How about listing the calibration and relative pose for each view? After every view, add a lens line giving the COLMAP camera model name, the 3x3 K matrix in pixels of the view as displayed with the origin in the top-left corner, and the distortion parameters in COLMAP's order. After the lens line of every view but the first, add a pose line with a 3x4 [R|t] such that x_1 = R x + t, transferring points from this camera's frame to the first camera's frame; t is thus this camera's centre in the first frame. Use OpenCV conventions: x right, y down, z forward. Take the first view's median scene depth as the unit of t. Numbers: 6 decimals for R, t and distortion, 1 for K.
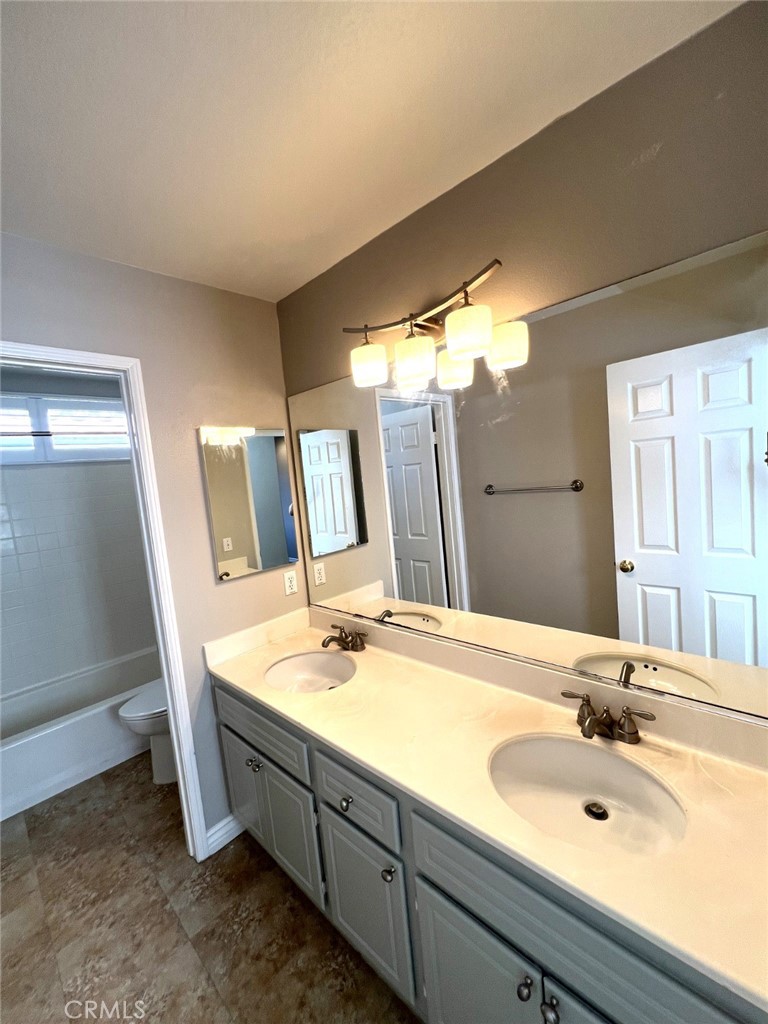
lens RADIAL K [[410.8, 0, 385.2], [0, 410.8, 510.1], [0, 0, 1]] dist [-0.003958, 0.001215]
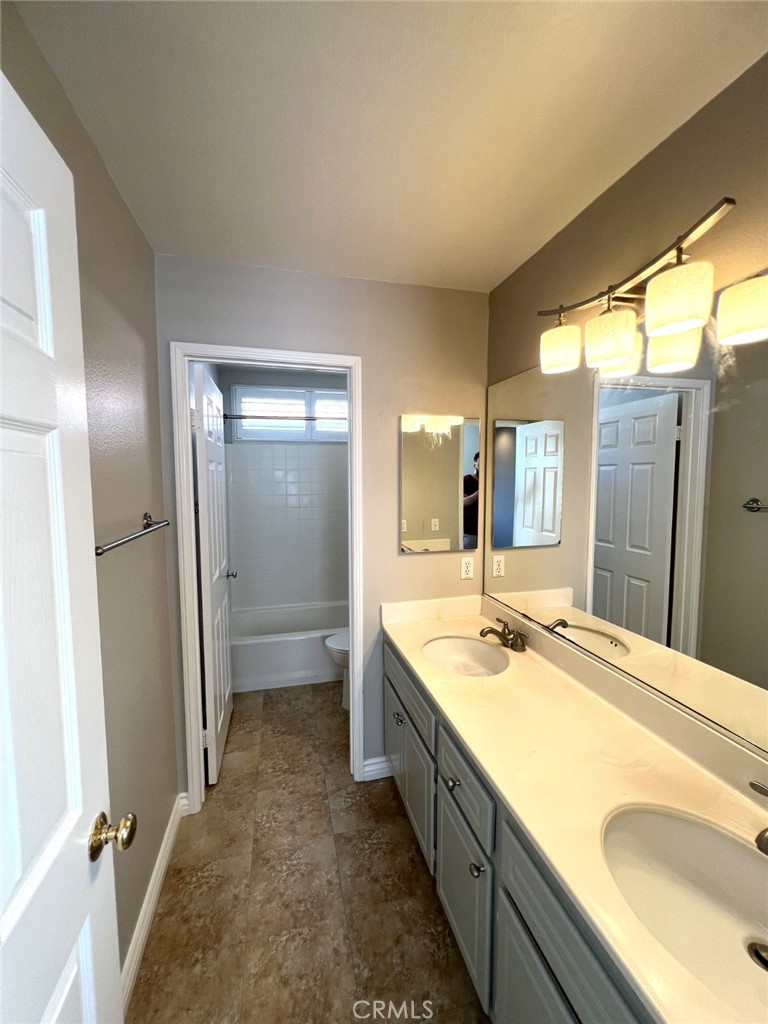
lens RADIAL K [[410.8, 0, 388.9], [0, 410.8, 510.2], [0, 0, 1]] dist [-0.003958, 0.001215]
pose [[0.845763, 0.132983, -0.516721, 0.145892], [-0.121656, 0.990996, 0.055918, -0.000486], [0.519505, 0.015568, 0.854326, 0.021303]]
